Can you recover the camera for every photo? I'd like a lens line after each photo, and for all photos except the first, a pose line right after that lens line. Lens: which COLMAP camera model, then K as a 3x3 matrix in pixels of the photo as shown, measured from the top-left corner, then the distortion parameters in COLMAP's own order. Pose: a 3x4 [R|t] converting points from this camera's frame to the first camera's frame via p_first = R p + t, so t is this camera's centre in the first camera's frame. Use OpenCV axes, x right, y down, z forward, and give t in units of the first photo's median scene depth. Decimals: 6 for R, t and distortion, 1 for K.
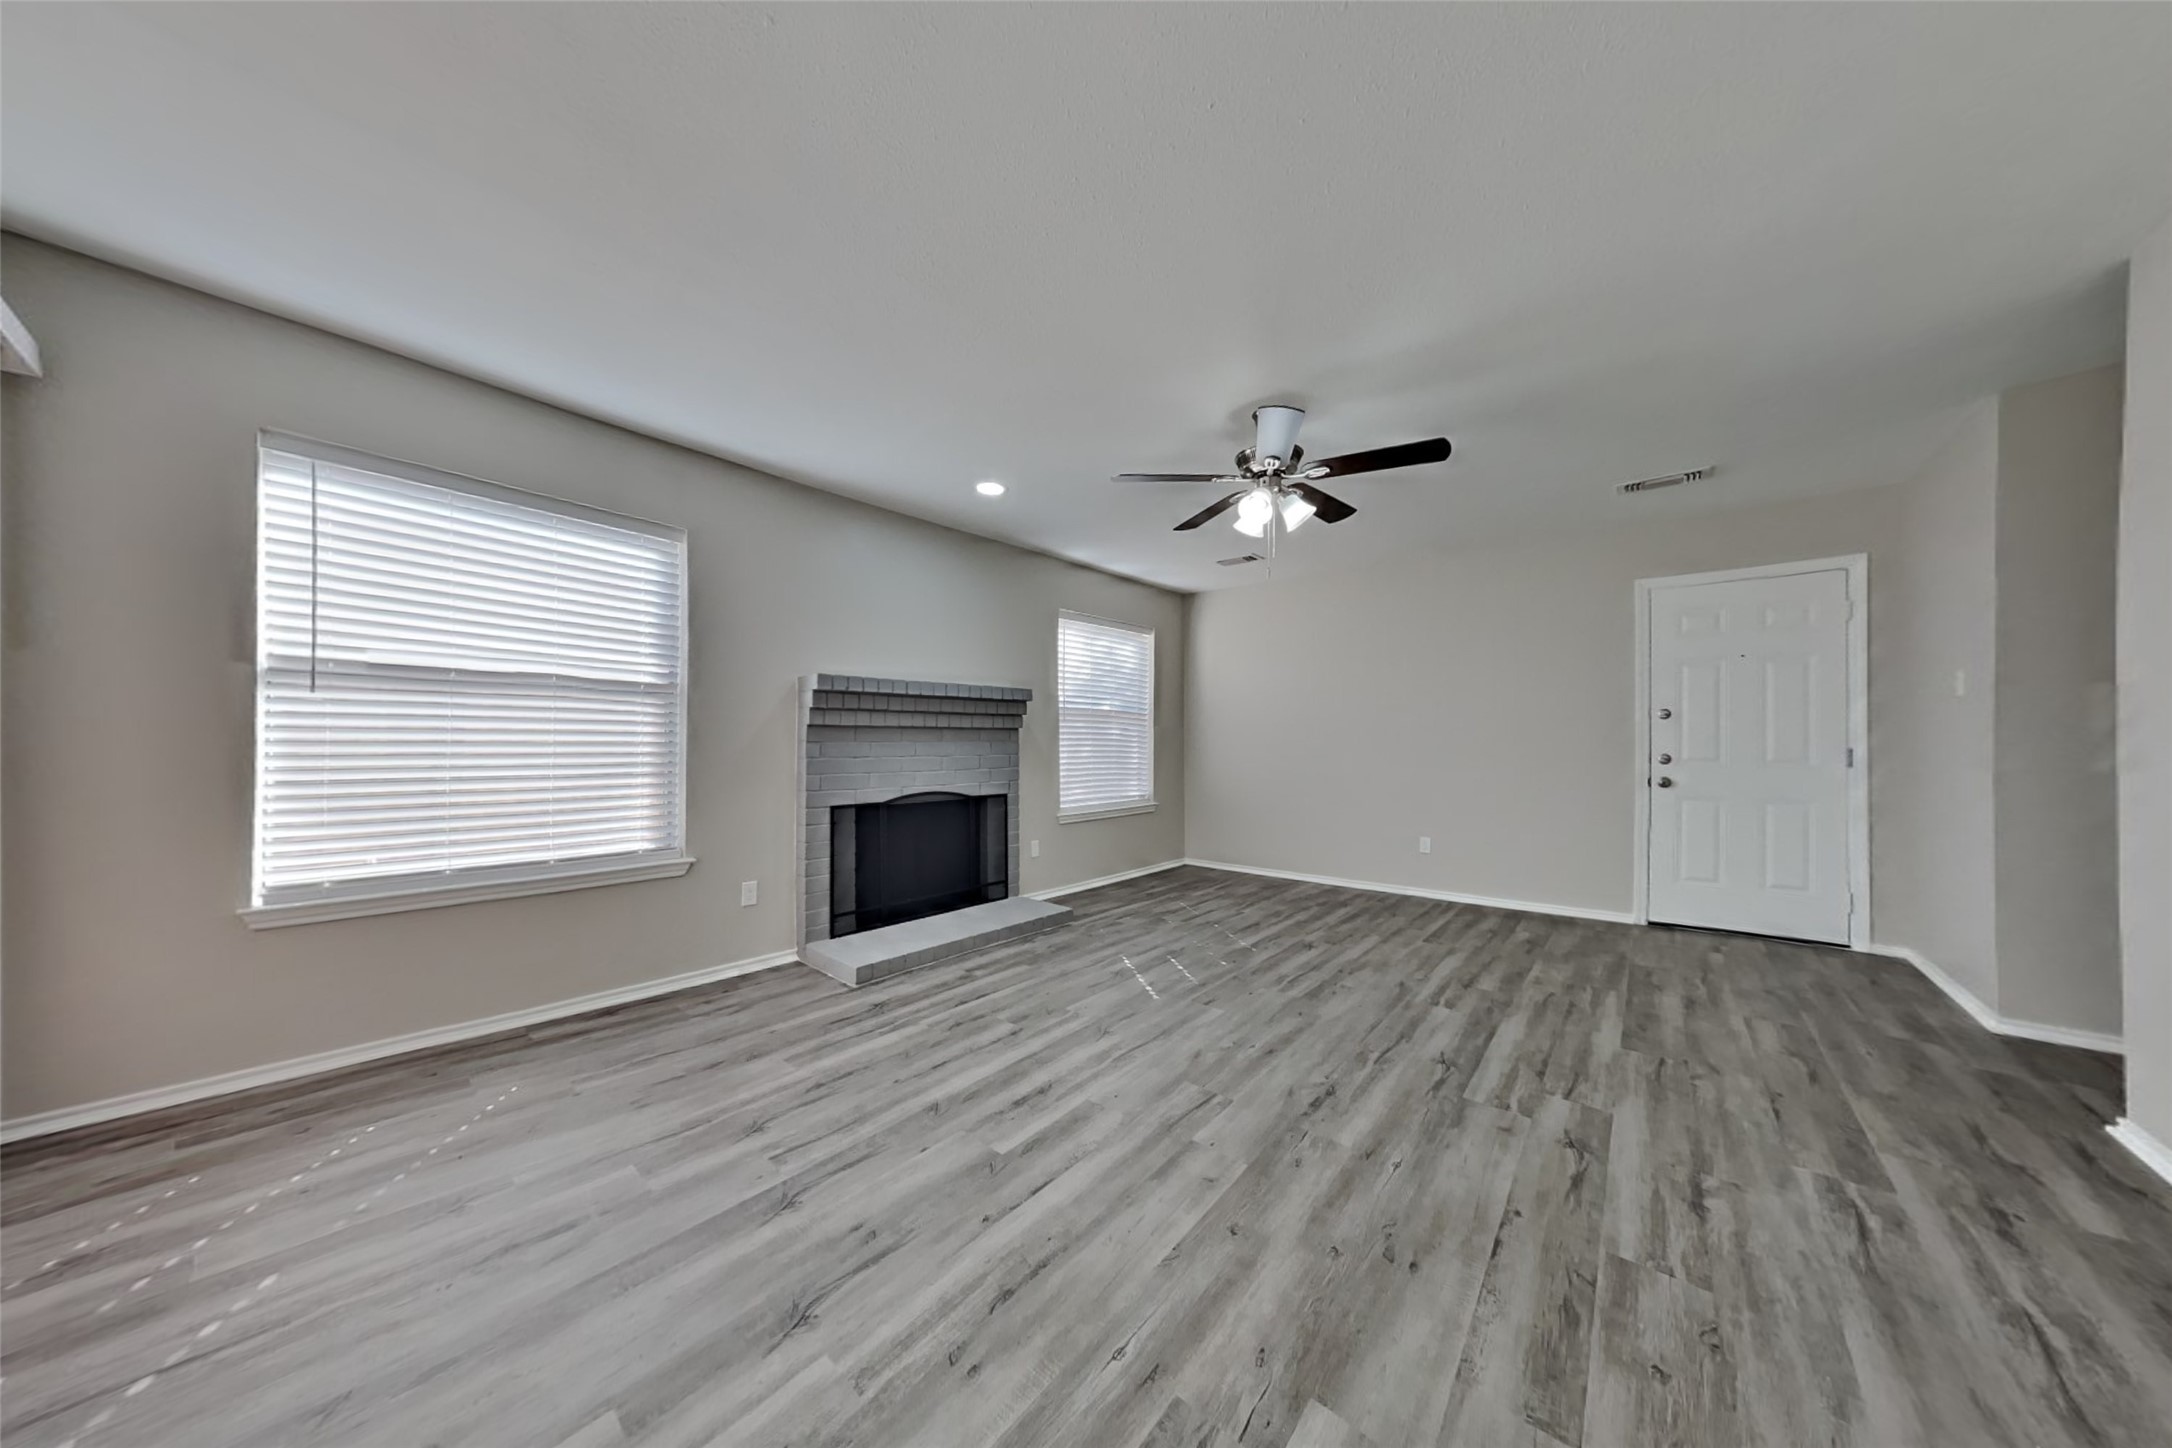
lens RADIAL K [[697.3, 0, 1087.8], [0, 697.3, 739.0], [0, 0, 1]] dist [-0.000251, -0.000019]
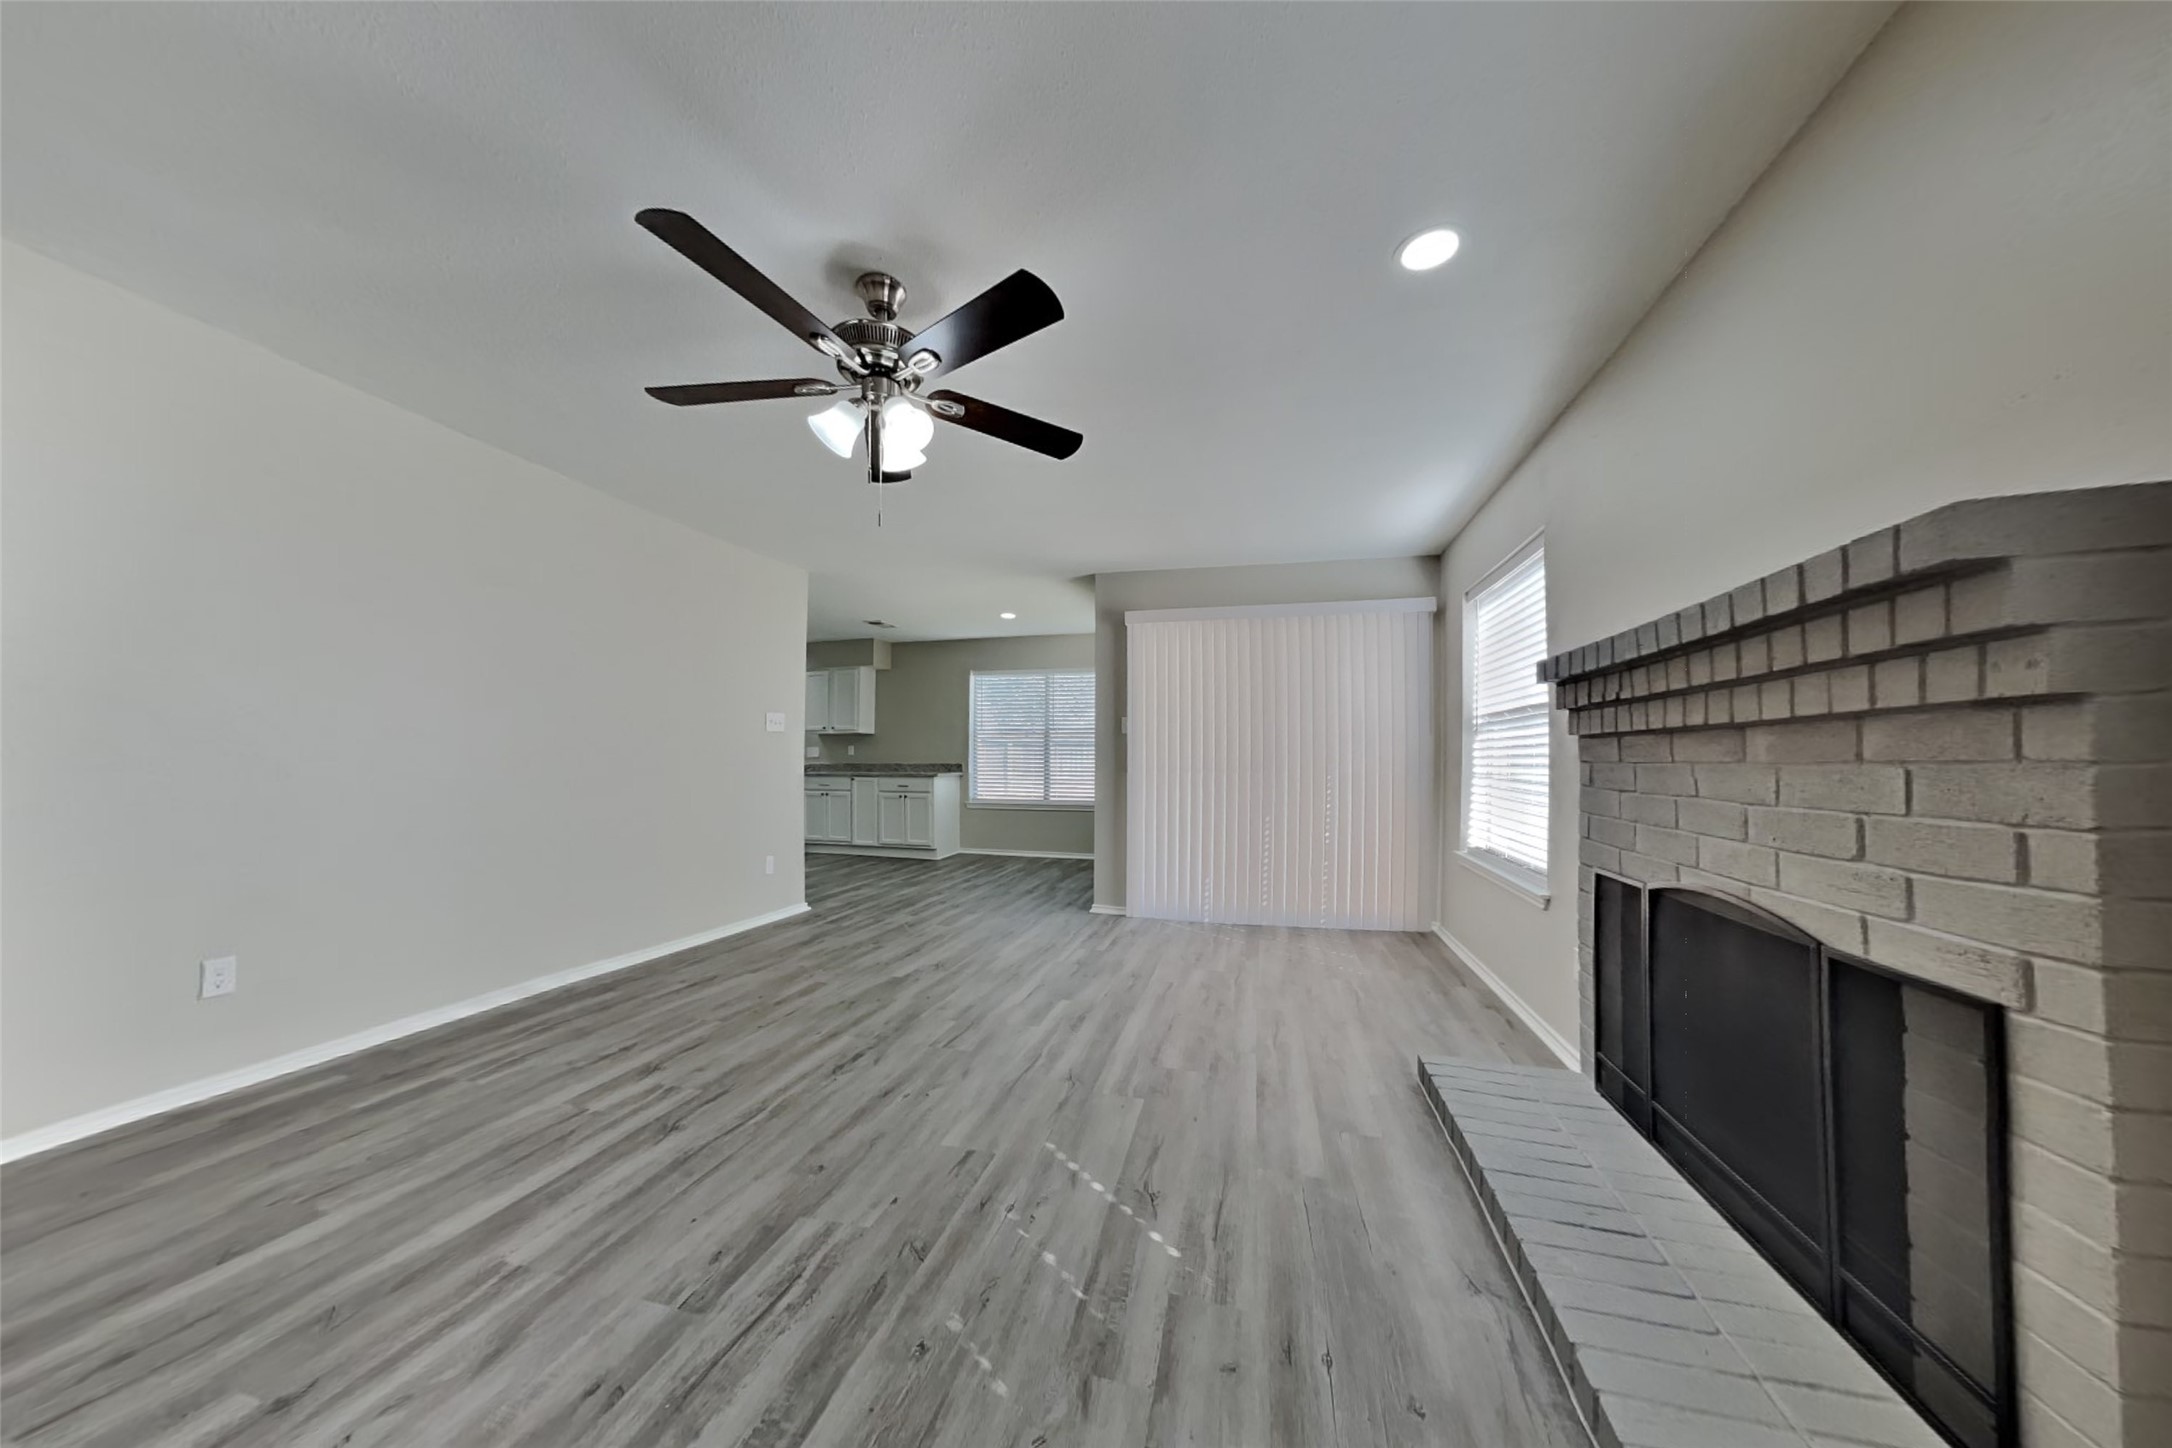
lens RADIAL K [[697.3, 0, 1087.8], [0, 697.3, 739.0], [0, 0, 1]] dist [-0.000251, -0.000019]
pose [[-0.911286, -0.031033, -0.410604, 0.458693], [-0.017017, 0.999142, -0.037746, 0.020747], [0.411423, -0.027410, -0.911032, 2.187837]]
